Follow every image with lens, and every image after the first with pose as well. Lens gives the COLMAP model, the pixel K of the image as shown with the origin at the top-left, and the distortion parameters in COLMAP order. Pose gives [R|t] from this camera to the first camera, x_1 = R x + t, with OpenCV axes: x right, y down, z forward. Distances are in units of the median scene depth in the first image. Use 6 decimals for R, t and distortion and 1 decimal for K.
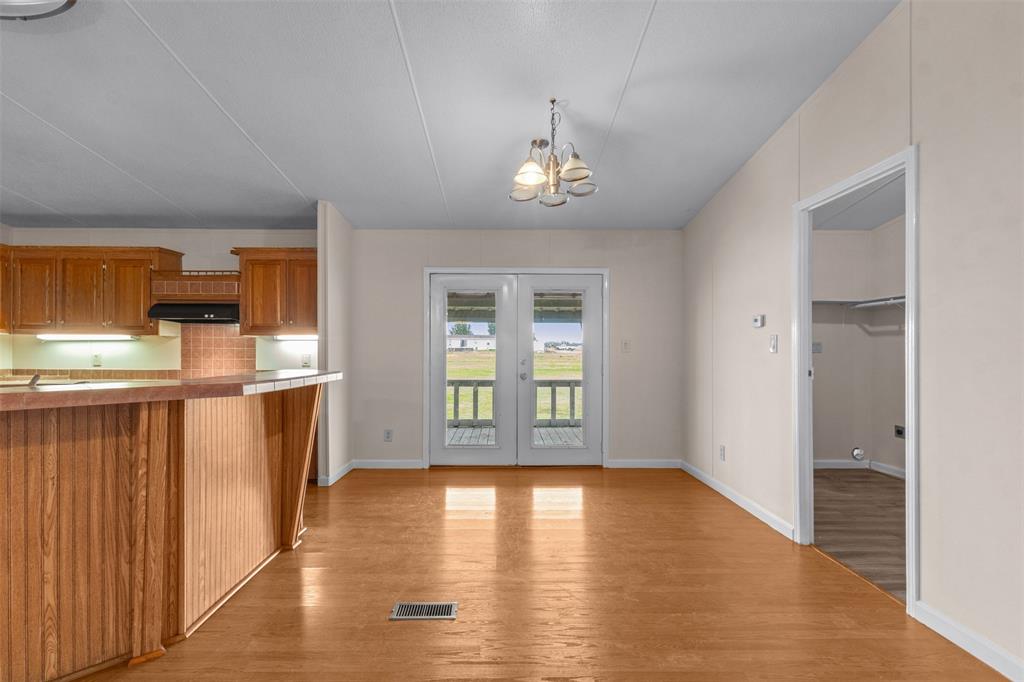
lens RADIAL K [[472.8, 0, 516.0], [0, 472.8, 344.2], [0, 0, 1]] dist [0.004375, 0.001608]
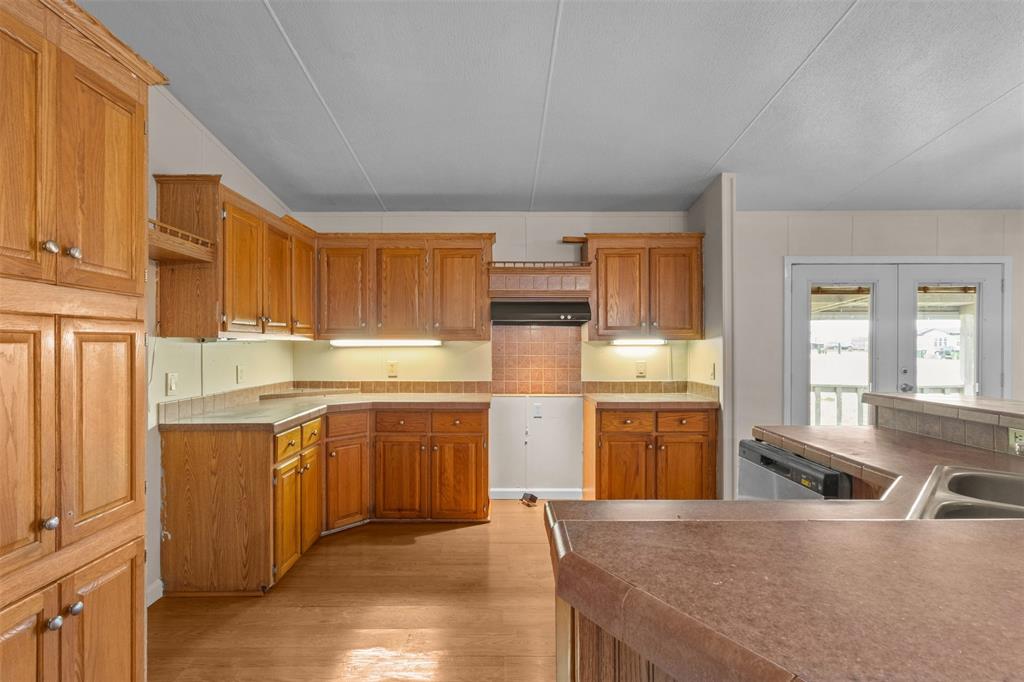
lens RADIAL K [[472.8, 0, 504.3], [0, 472.8, 350.4], [0, 0, 1]] dist [0.004375, 0.001608]
pose [[0.999981, -0.004239, -0.004463, -0.702701], [0.004302, 0.999891, 0.014136, -0.012730], [0.004403, -0.014155, 0.999890, 0.171346]]
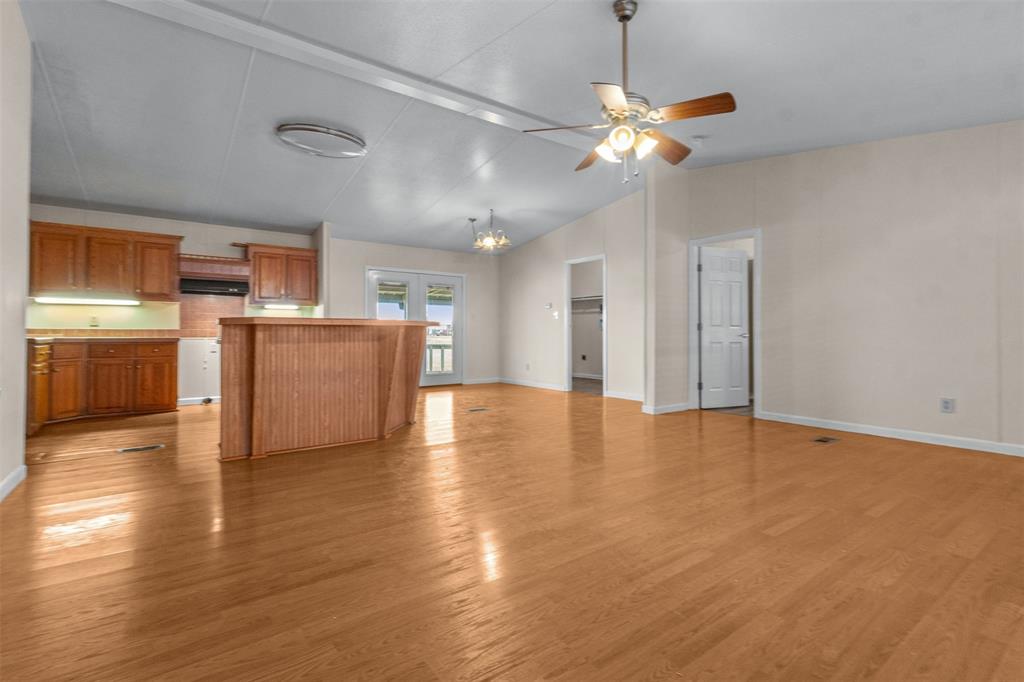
lens RADIAL K [[472.8, 0, 506.0], [0, 472.8, 332.2], [0, 0, 1]] dist [0.004375, 0.001608]
pose [[0.824669, 0.000458, 0.565616, -0.726800], [-0.009949, 0.999857, 0.013696, 0.036955], [-0.565529, -0.016922, 0.824555, -0.599547]]
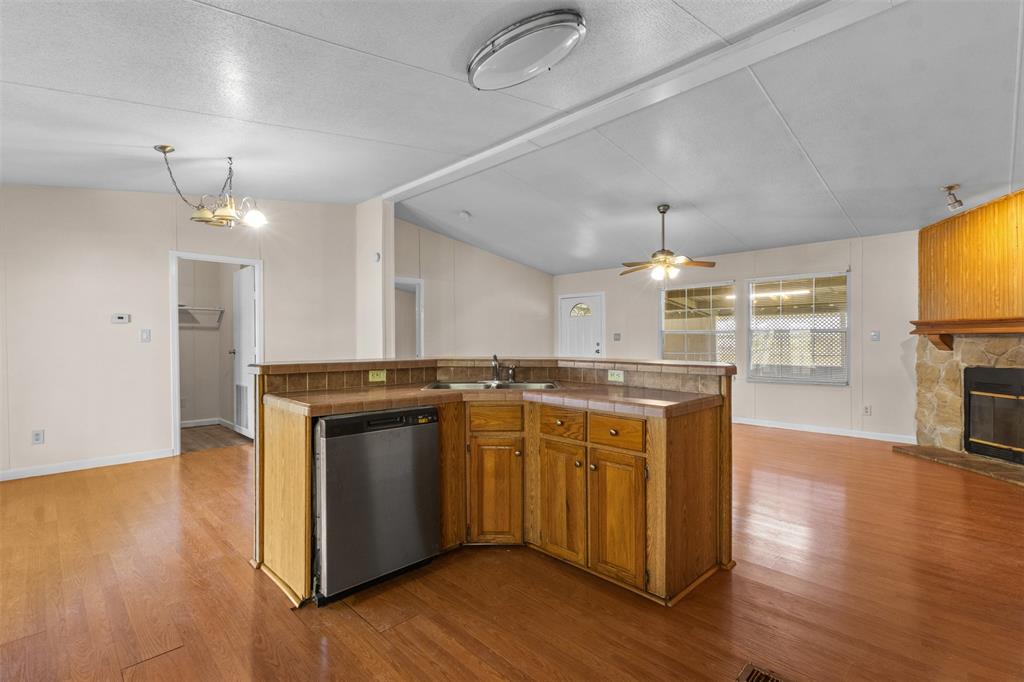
lens RADIAL K [[472.8, 0, 506.9], [0, 472.8, 339.9], [0, 0, 1]] dist [0.004375, 0.001608]
pose [[-0.698192, 0.000480, 0.715910, -0.900558], [-0.004295, 0.999979, -0.004858, 0.011271], [-0.715897, -0.006466, -0.698175, 0.834474]]
